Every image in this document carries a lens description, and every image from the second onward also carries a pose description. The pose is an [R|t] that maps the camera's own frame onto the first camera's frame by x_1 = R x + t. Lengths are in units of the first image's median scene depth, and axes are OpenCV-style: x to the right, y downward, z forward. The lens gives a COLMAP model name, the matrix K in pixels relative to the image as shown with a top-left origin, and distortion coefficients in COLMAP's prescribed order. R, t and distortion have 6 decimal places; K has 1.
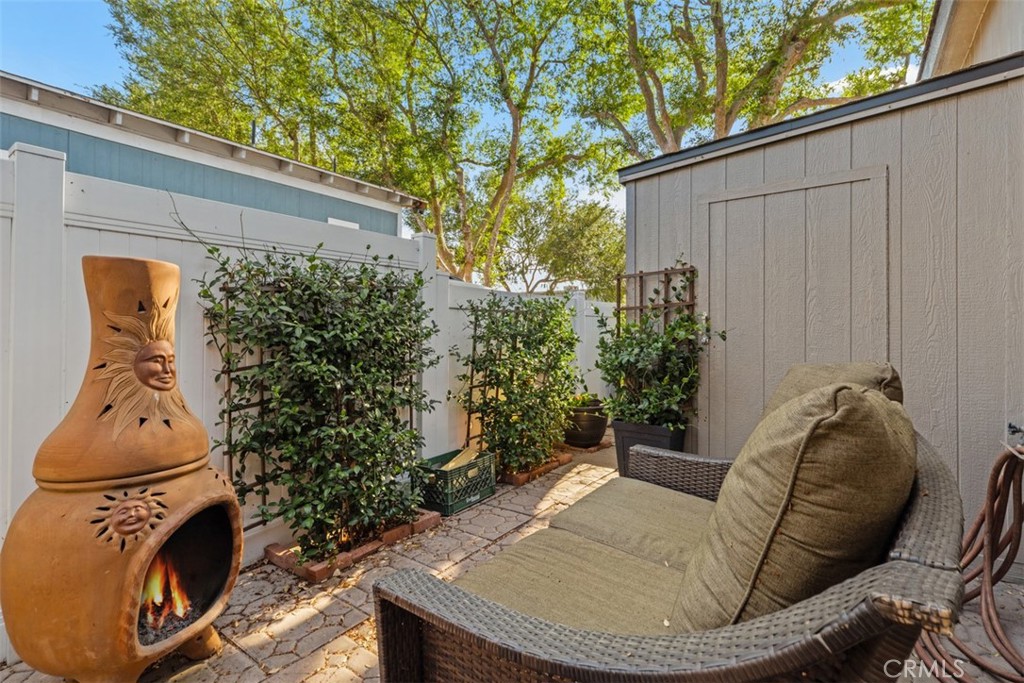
lens RADIAL K [[465.2, 0, 508.4], [0, 465.2, 334.1], [0, 0, 1]] dist [0.009452, -0.002845]
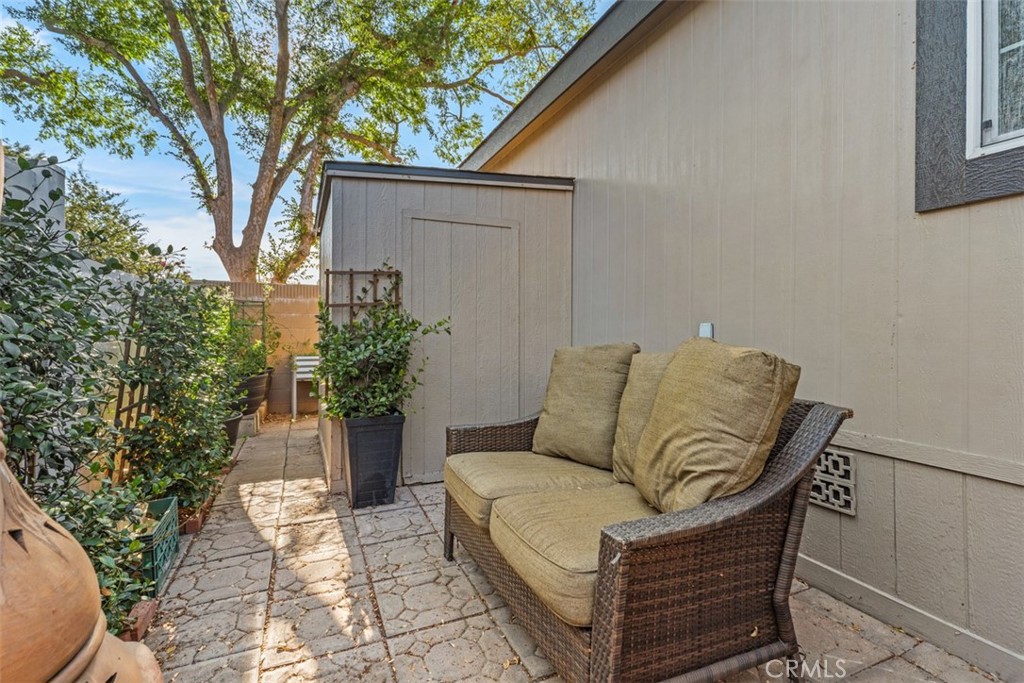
lens RADIAL K [[465.2, 0, 504.1], [0, 465.2, 334.7], [0, 0, 1]] dist [0.009452, -0.002845]
pose [[0.507064, -0.009927, 0.861851, -0.421811], [0.009896, 0.999935, 0.005695, 0.005292], [-0.861851, 0.005642, 0.507130, 0.198929]]
